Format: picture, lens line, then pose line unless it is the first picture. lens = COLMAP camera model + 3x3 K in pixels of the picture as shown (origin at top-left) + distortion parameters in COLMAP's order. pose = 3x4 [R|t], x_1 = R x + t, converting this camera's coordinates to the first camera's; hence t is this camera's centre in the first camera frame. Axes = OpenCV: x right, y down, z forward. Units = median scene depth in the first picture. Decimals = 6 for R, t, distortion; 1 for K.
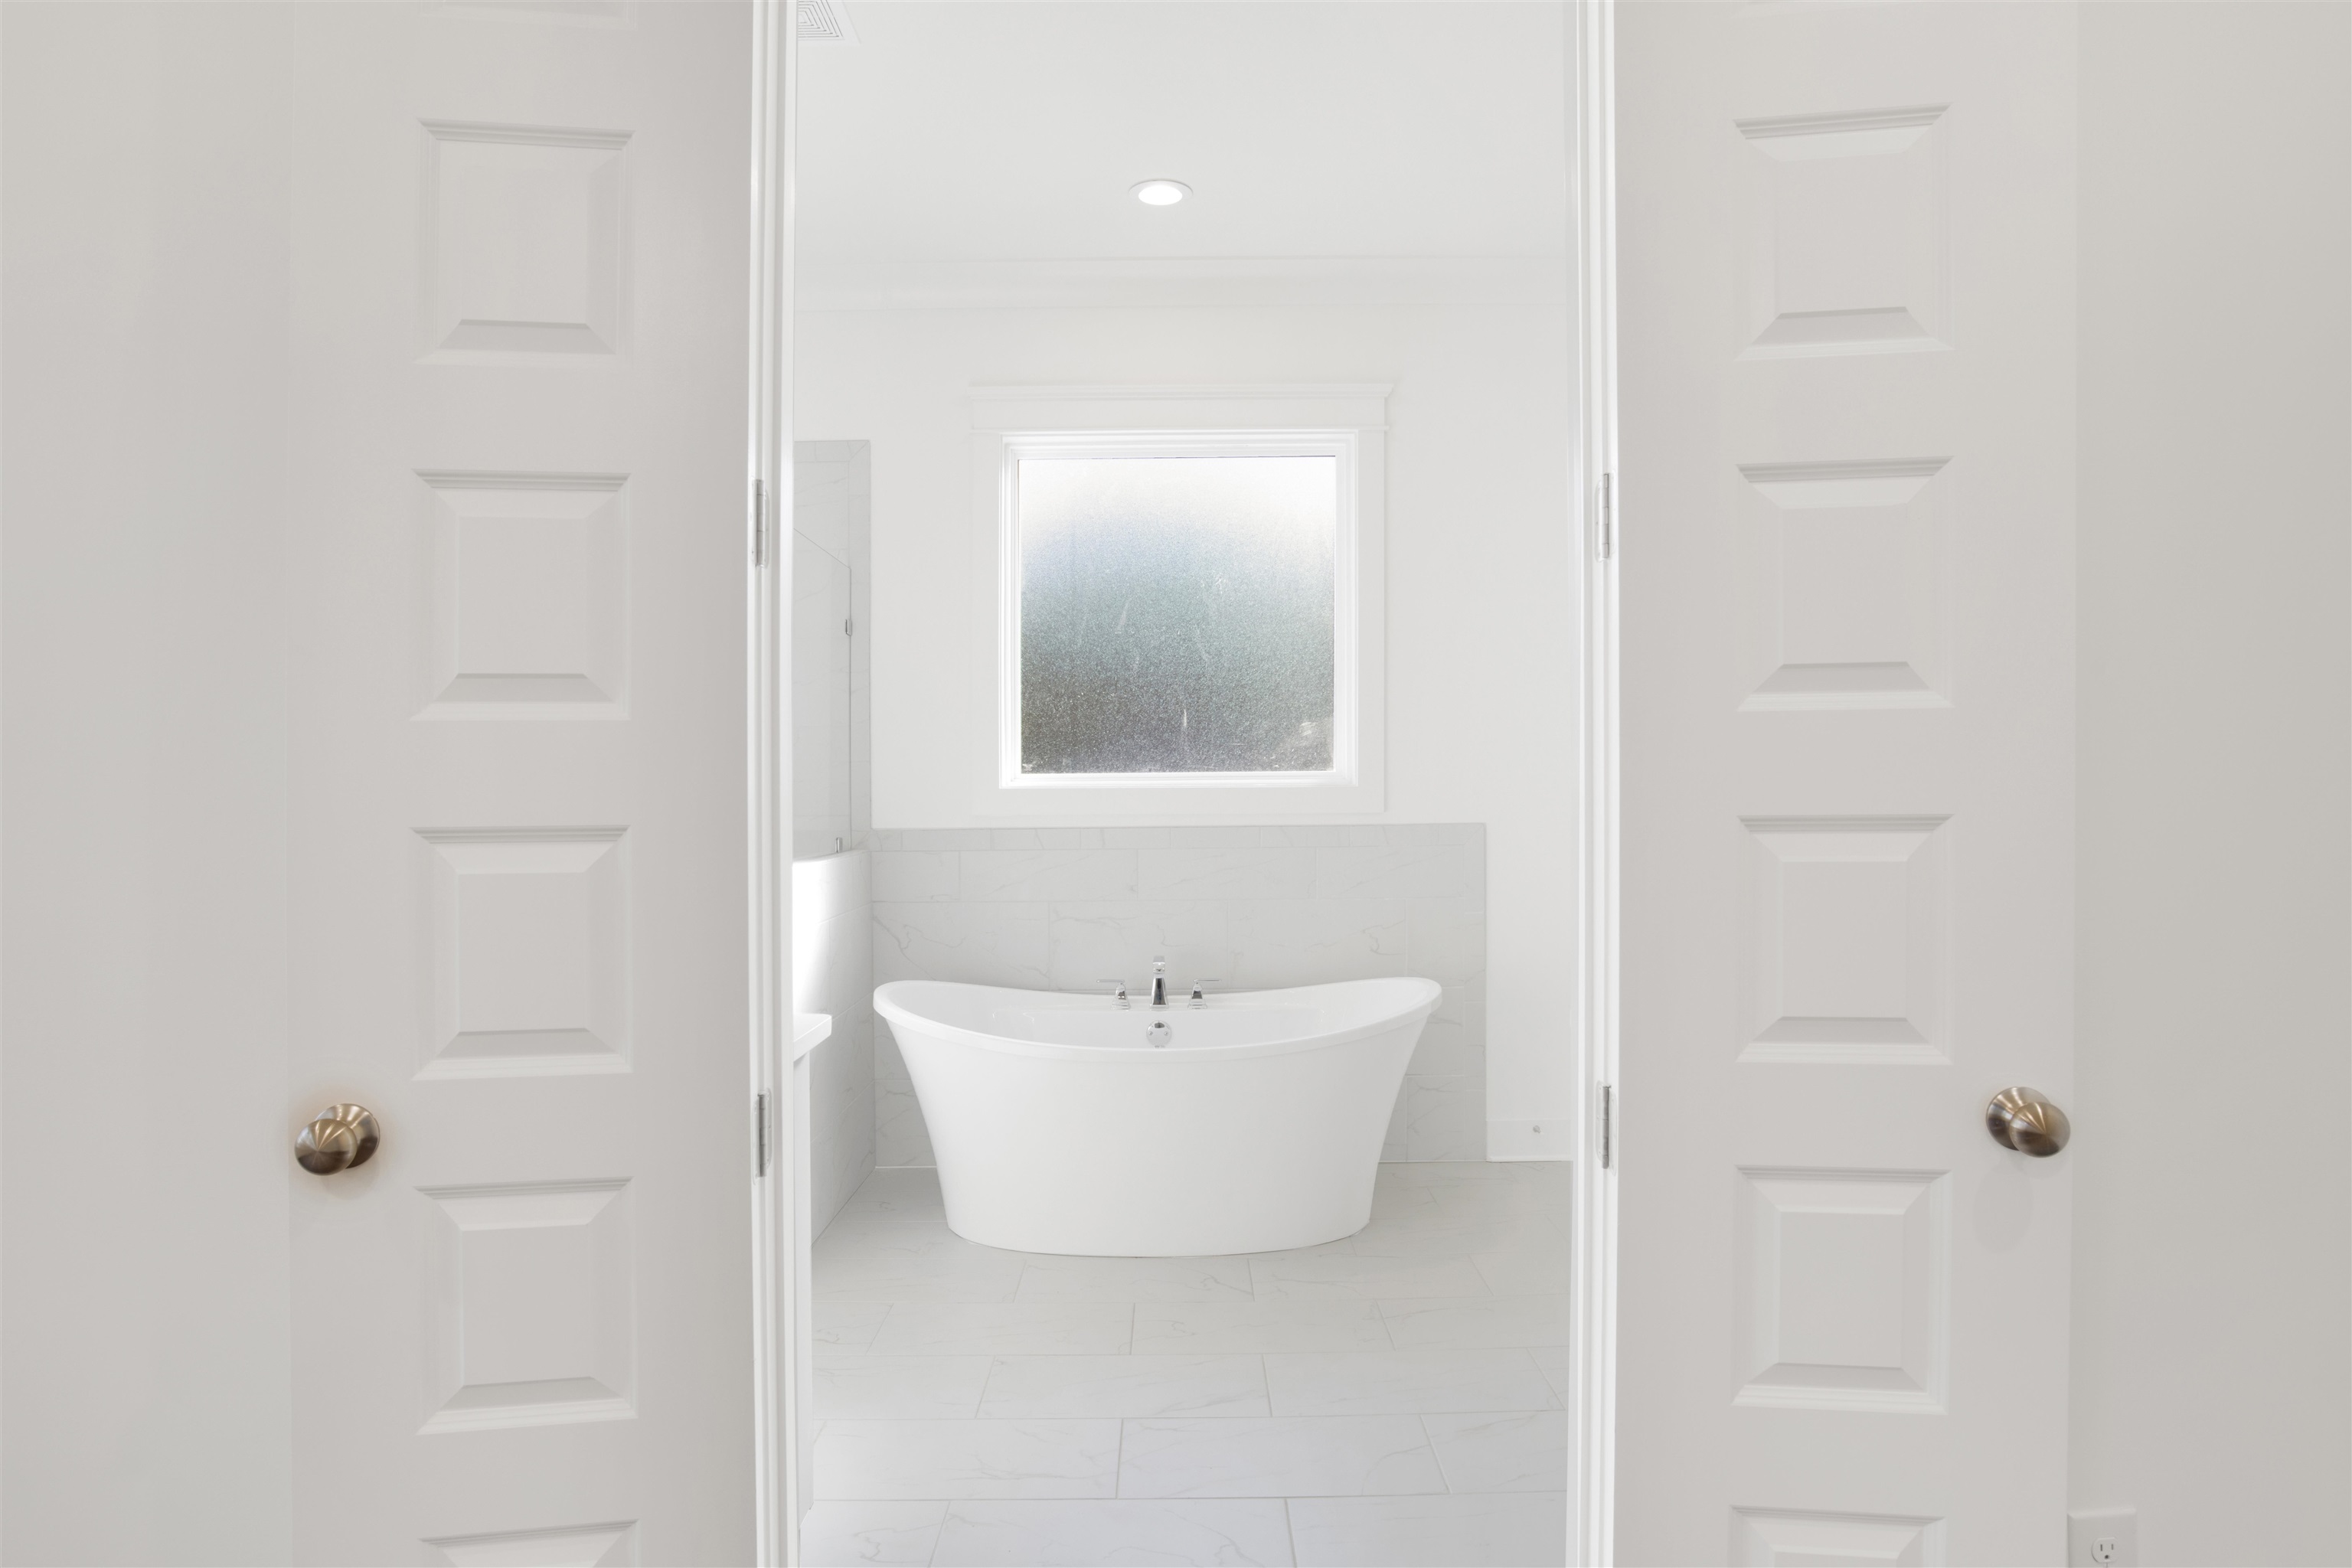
lens RADIAL K [[1299.8, 0, 1184.8], [0, 1299.8, 787.6], [0, 0, 1]] dist [-0.082727, 0.030951]
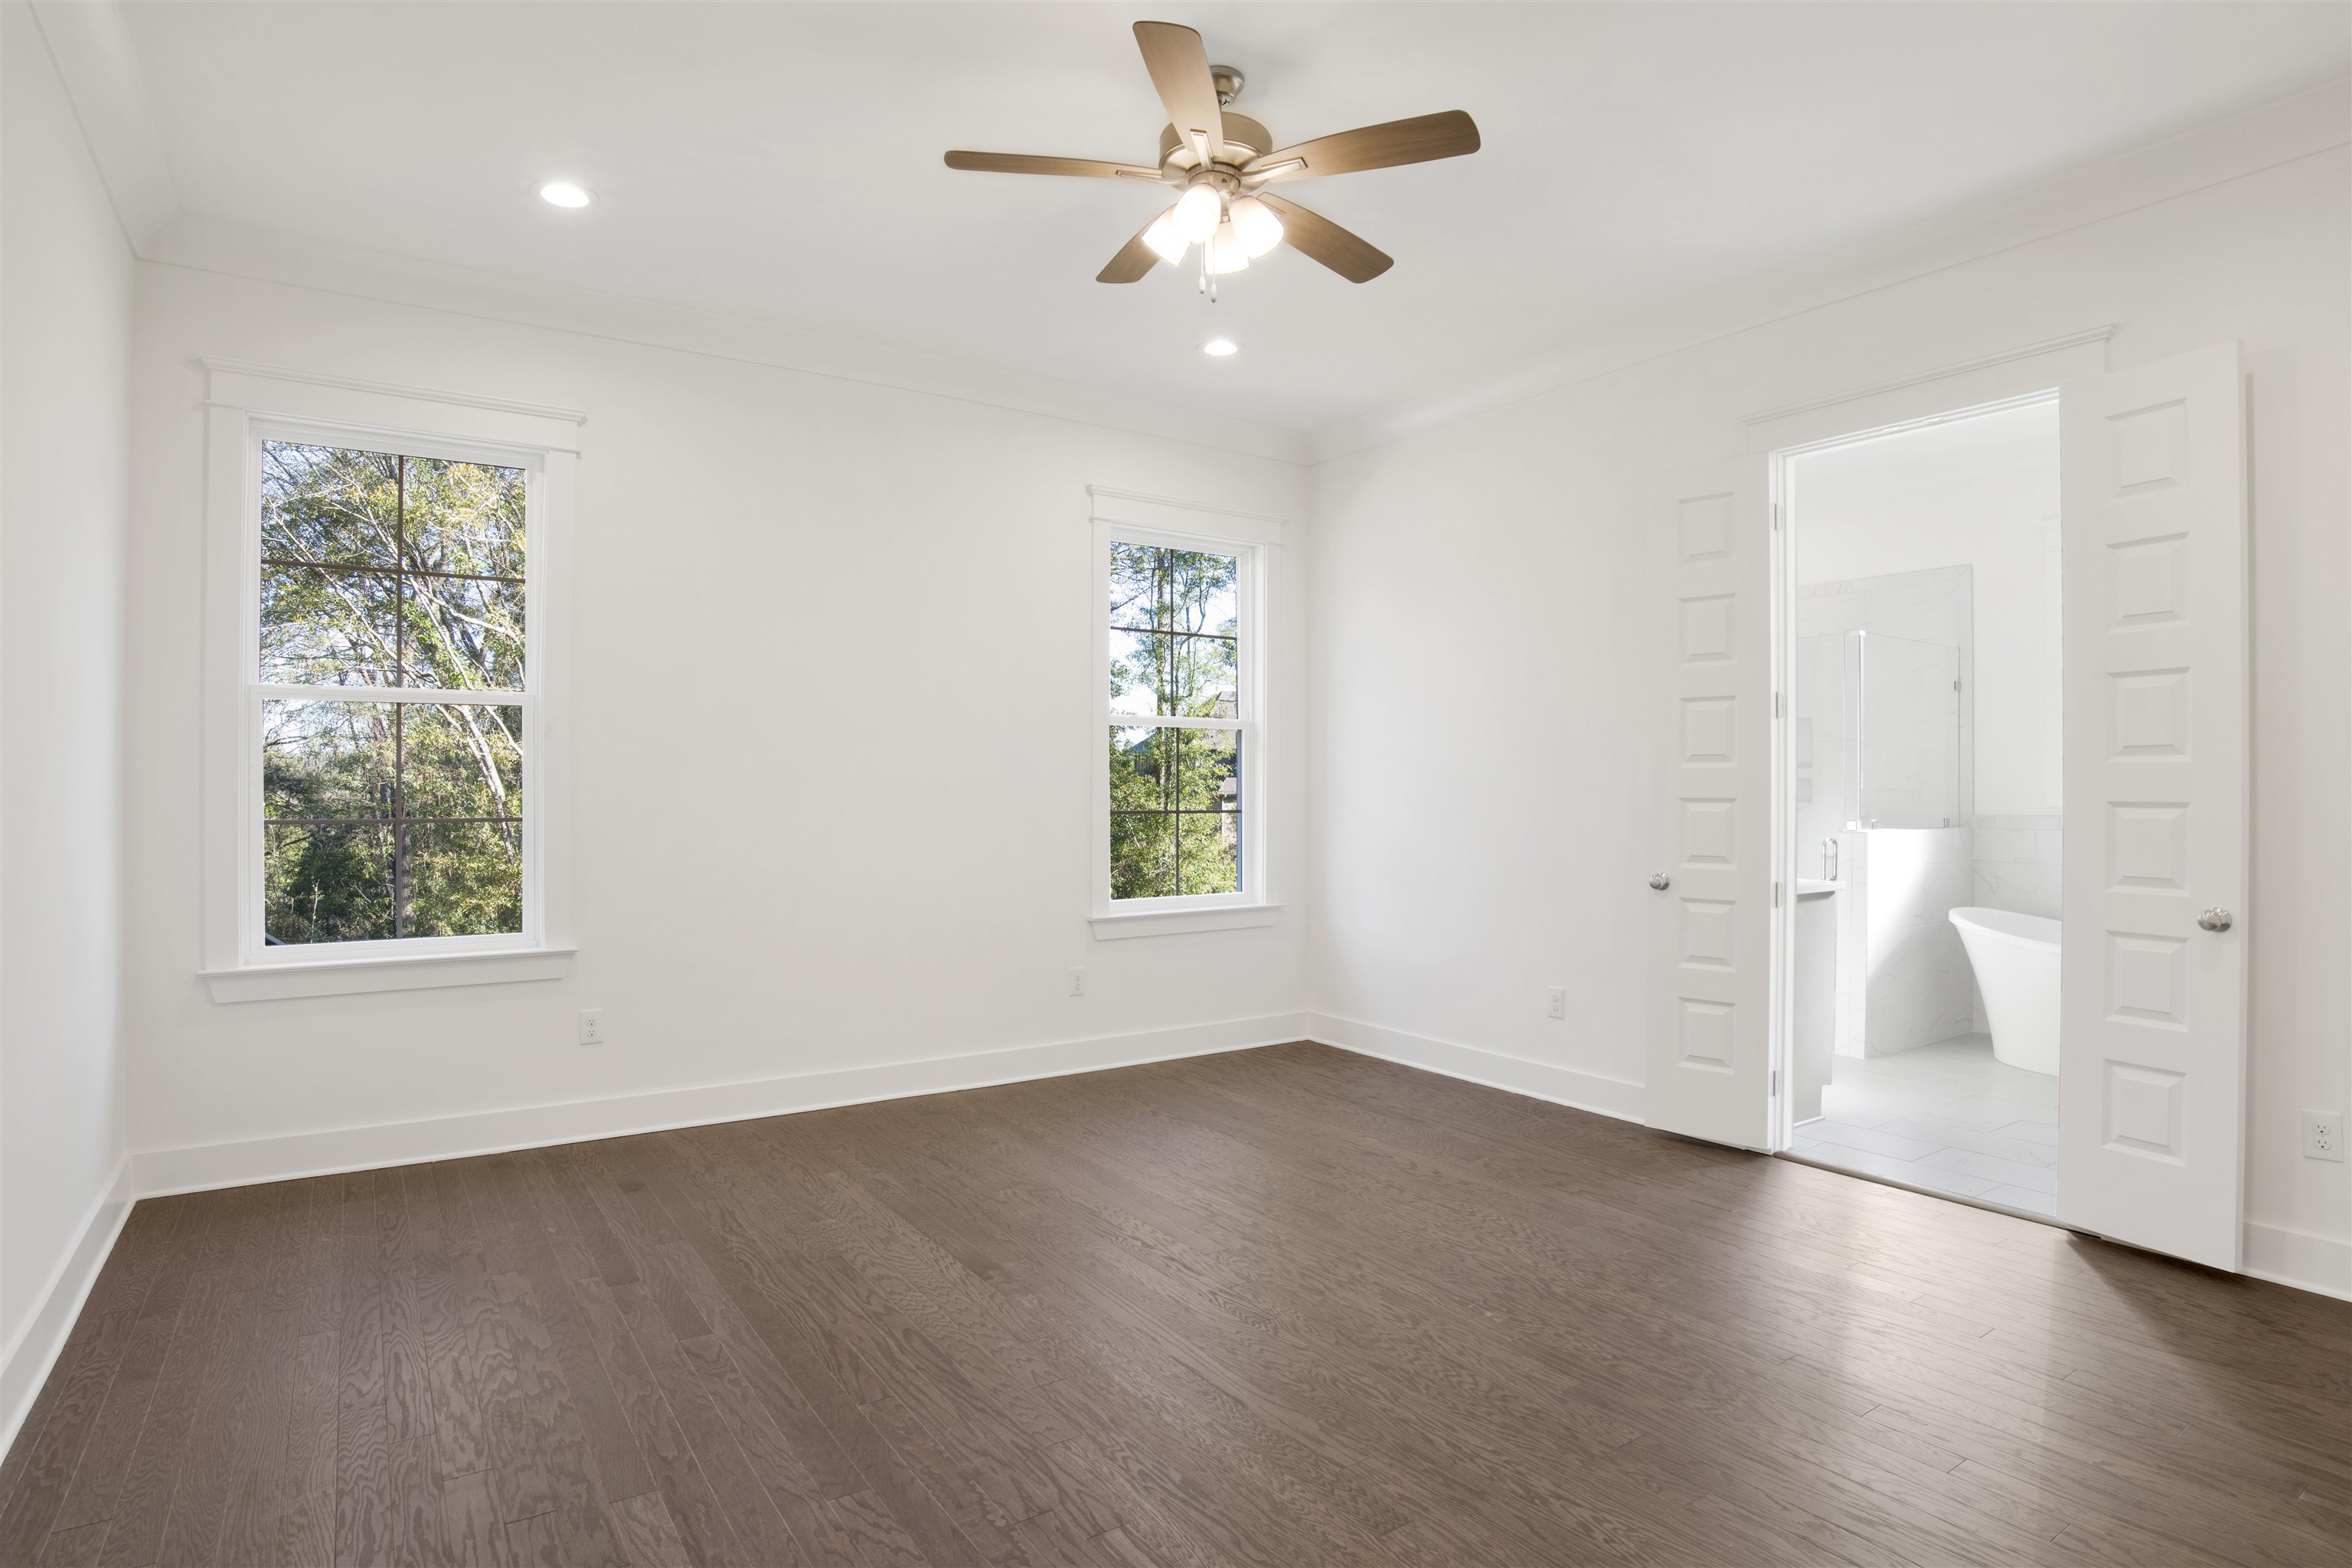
lens RADIAL K [[1244.3, 0, 1183.3], [0, 1244.3, 785.3], [0, 0, 1]] dist [-0.064797, 0.019645]
pose [[0.568168, 0.009100, -0.822862, 1.442072], [-0.007980, 0.999953, 0.005548, -0.010818], [0.822874, 0.003414, 0.568214, -2.106533]]
